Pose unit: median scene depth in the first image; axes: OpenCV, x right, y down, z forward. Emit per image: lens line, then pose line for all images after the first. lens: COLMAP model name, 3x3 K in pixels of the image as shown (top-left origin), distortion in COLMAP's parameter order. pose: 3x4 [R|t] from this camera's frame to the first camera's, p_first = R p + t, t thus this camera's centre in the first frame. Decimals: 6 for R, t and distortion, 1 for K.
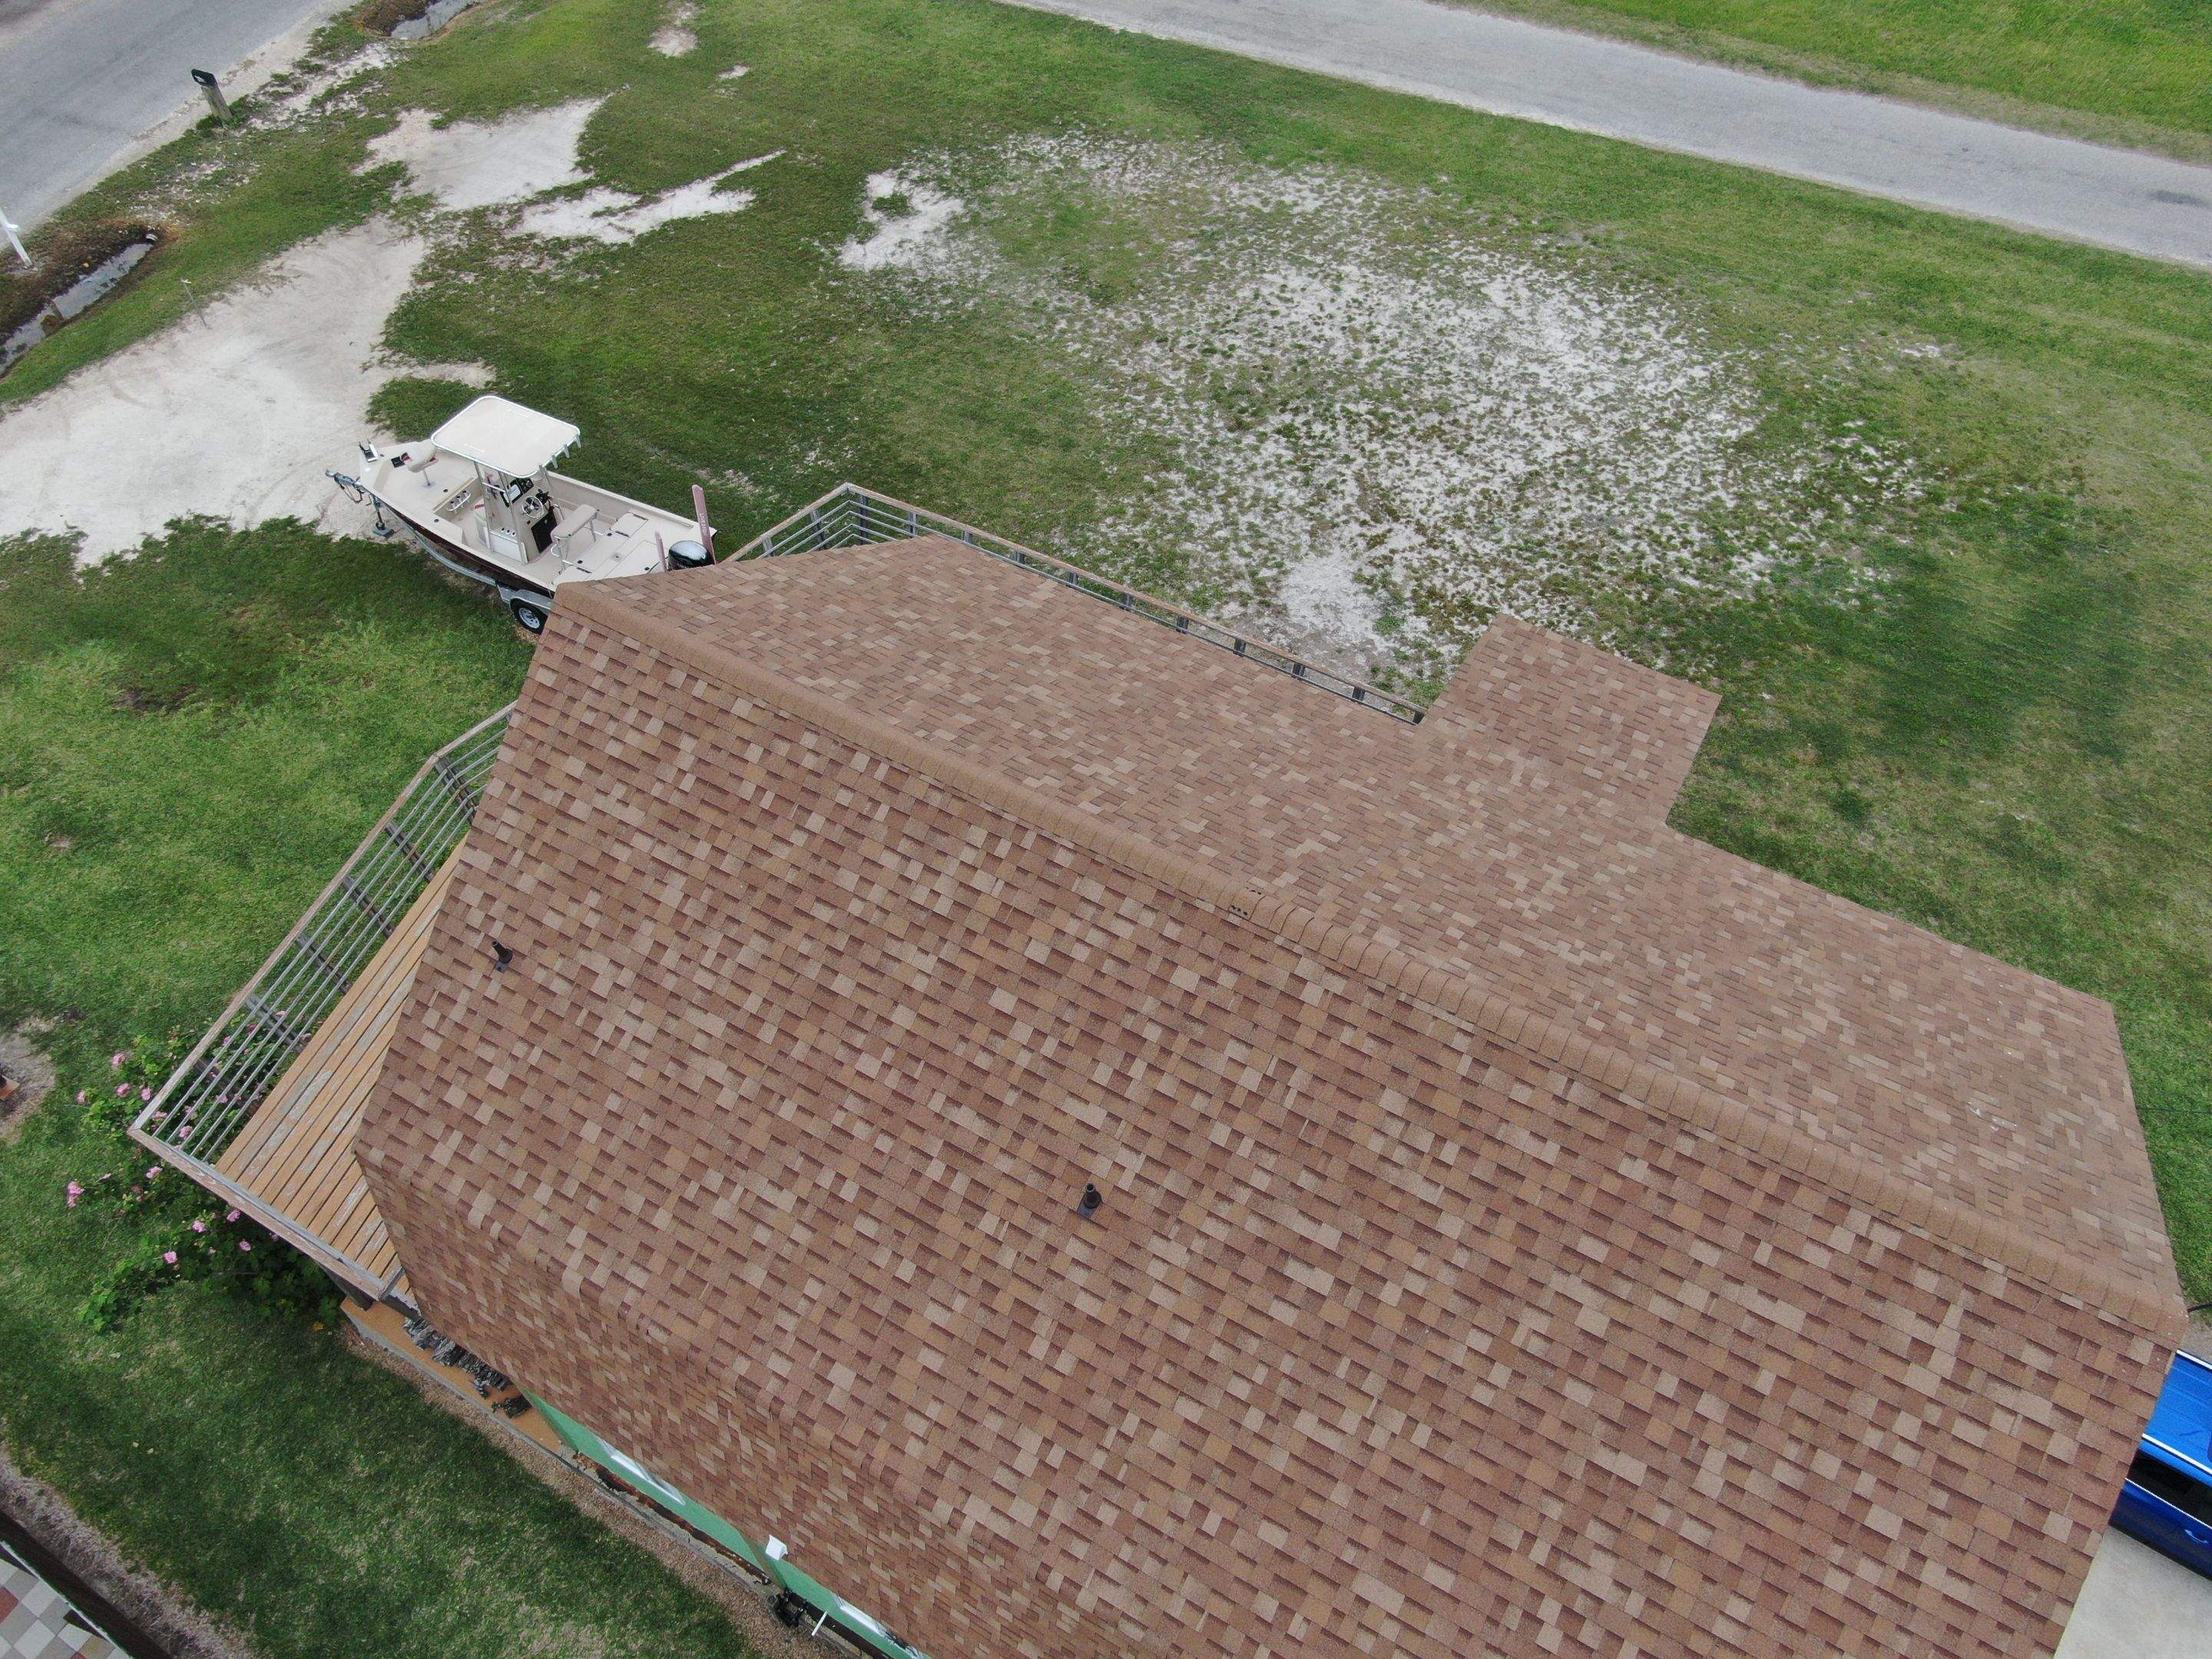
lens RADIAL K [[1594.7, 0, 1099.5], [0, 1594.7, 812.4], [0, 0, 1]] dist [-0.016688, 0.006111]
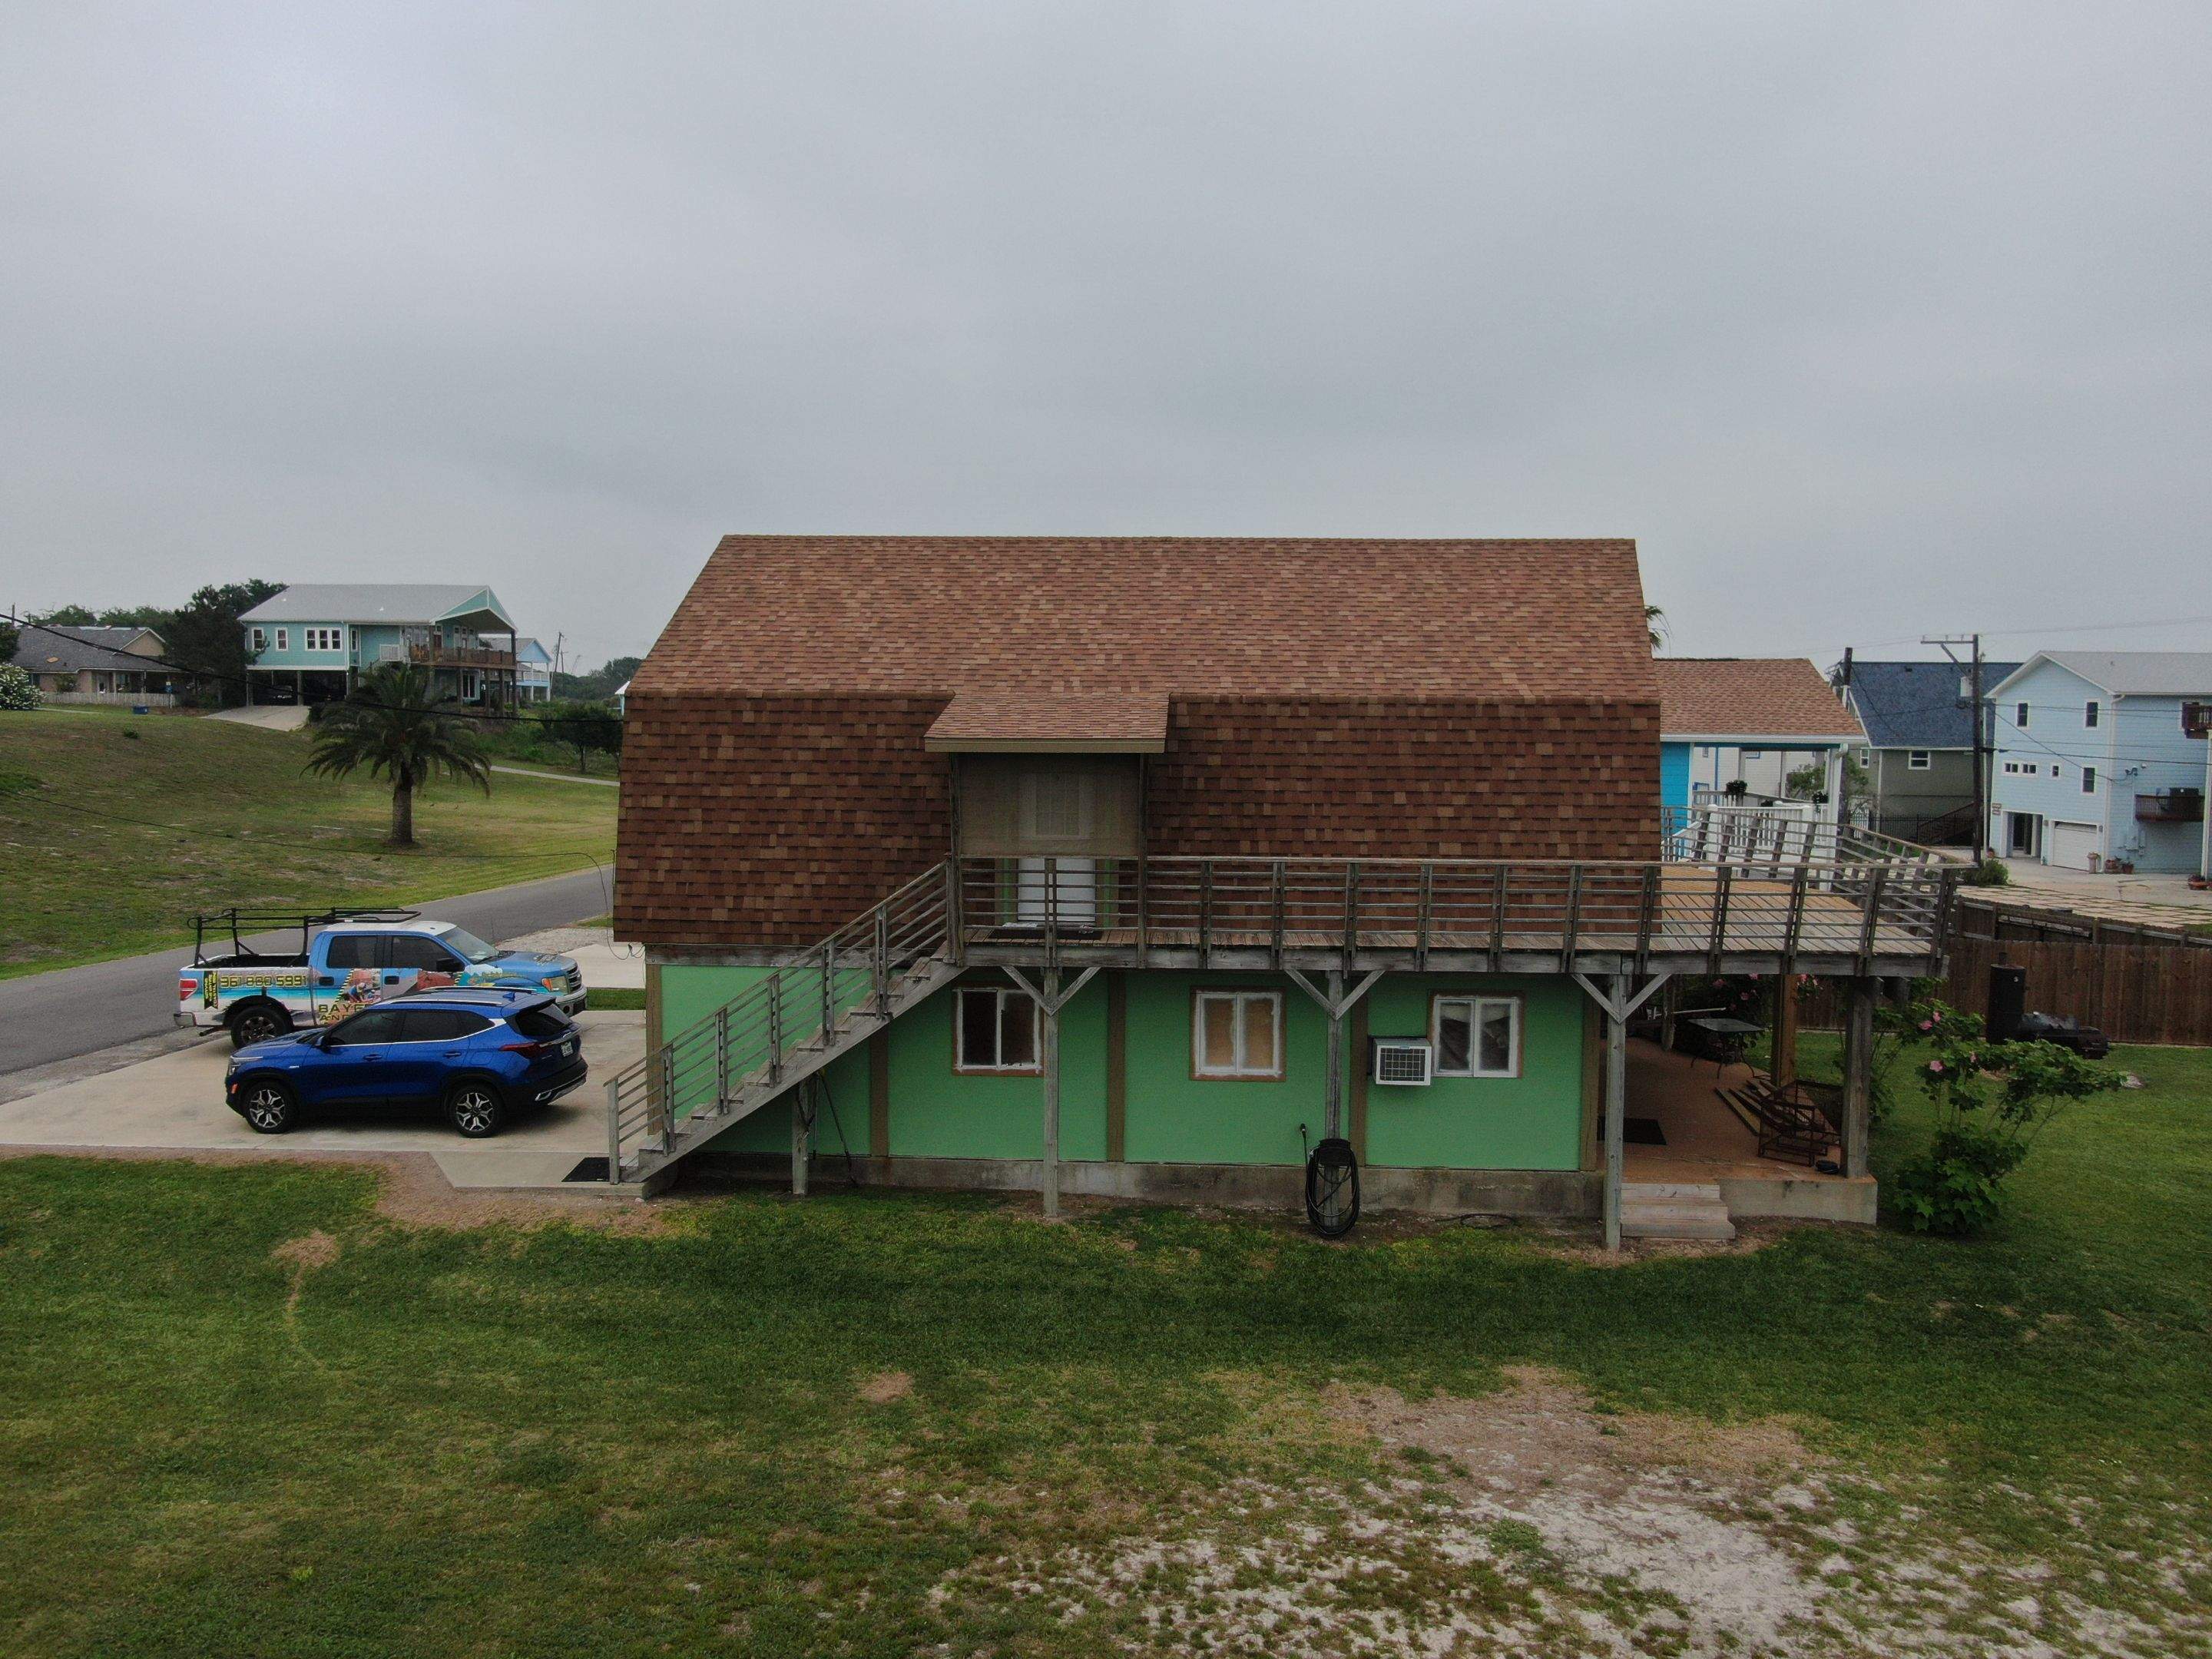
lens RADIAL K [[1594.7, 0, 1113.5], [0, 1594.7, 822.1], [0, 0, 1]] dist [-0.016688, 0.006111]
pose [[-0.885742, 0.026974, -0.463394, 0.476318], [-0.364312, 0.578236, 0.730014, -0.513795], [0.287642, 0.815424, -0.502341, 1.004016]]
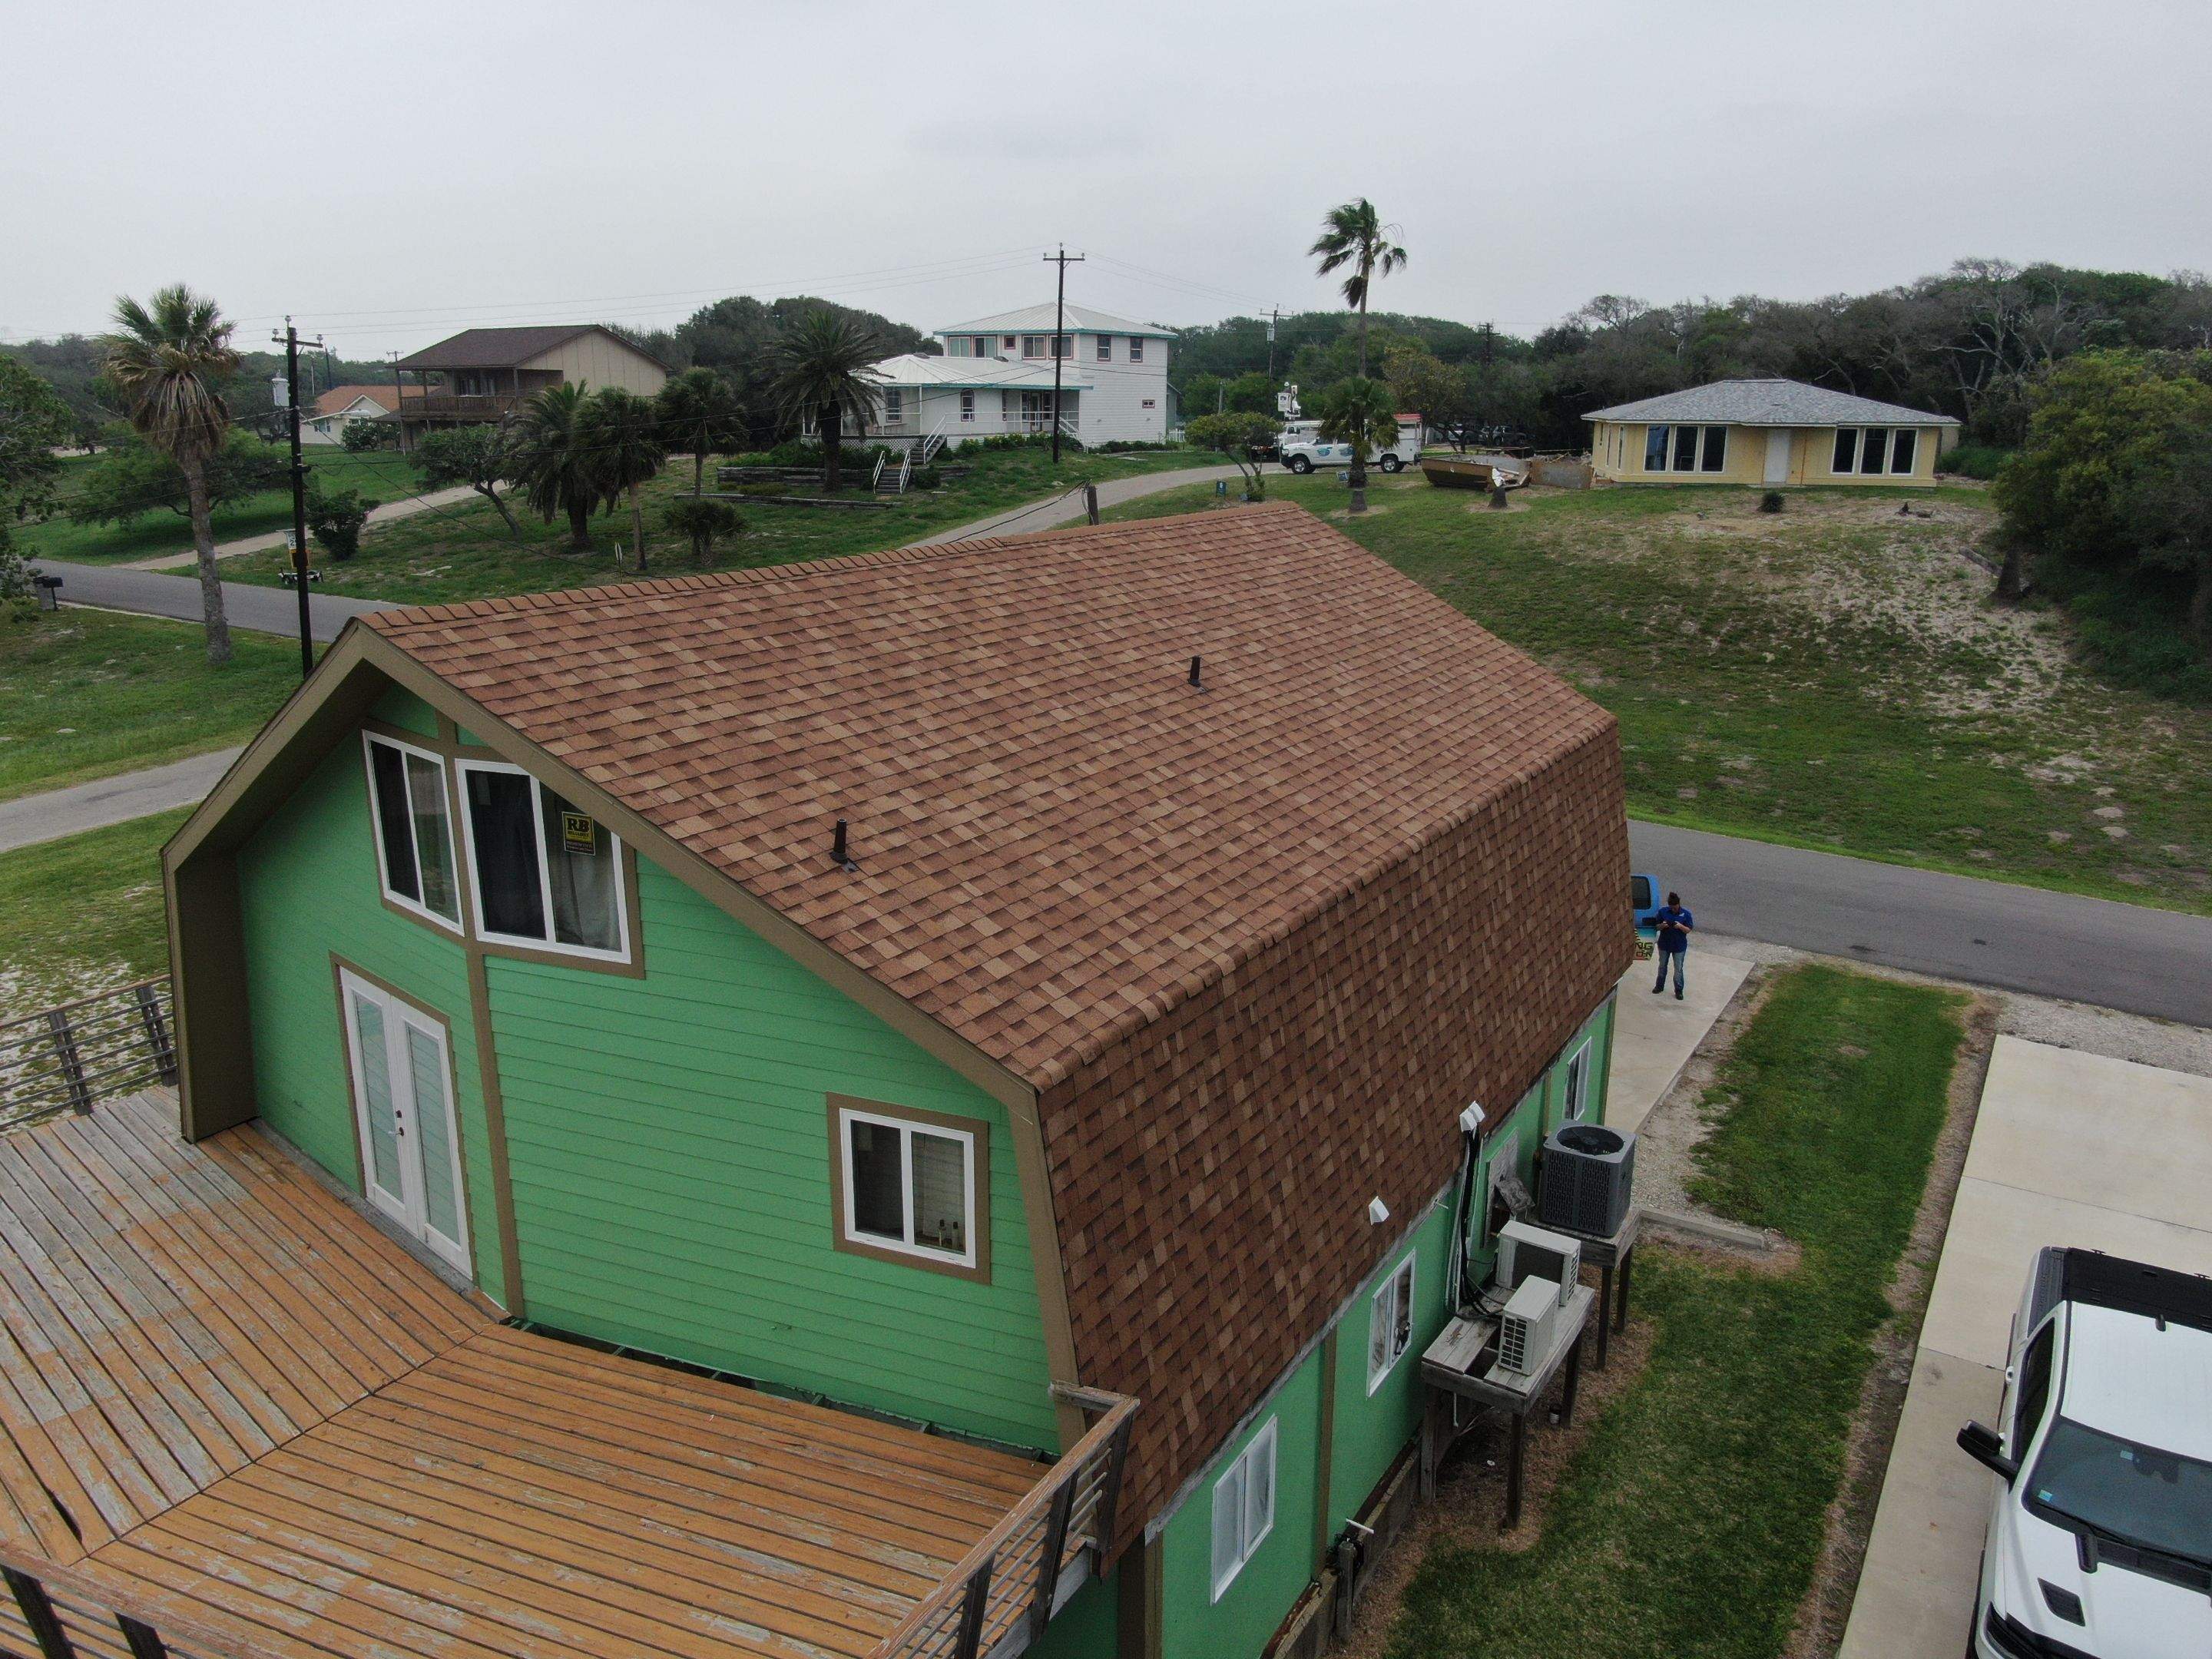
lens RADIAL K [[1594.7, 0, 1101.3], [0, 1594.7, 824.9], [0, 0, 1]] dist [-0.016688, 0.006111]
pose [[0.026935, -0.255769, 0.966363, -0.536870], [0.774945, 0.615999, 0.141438, 0.035304], [-0.631454, 0.745068, 0.214798, 0.375804]]
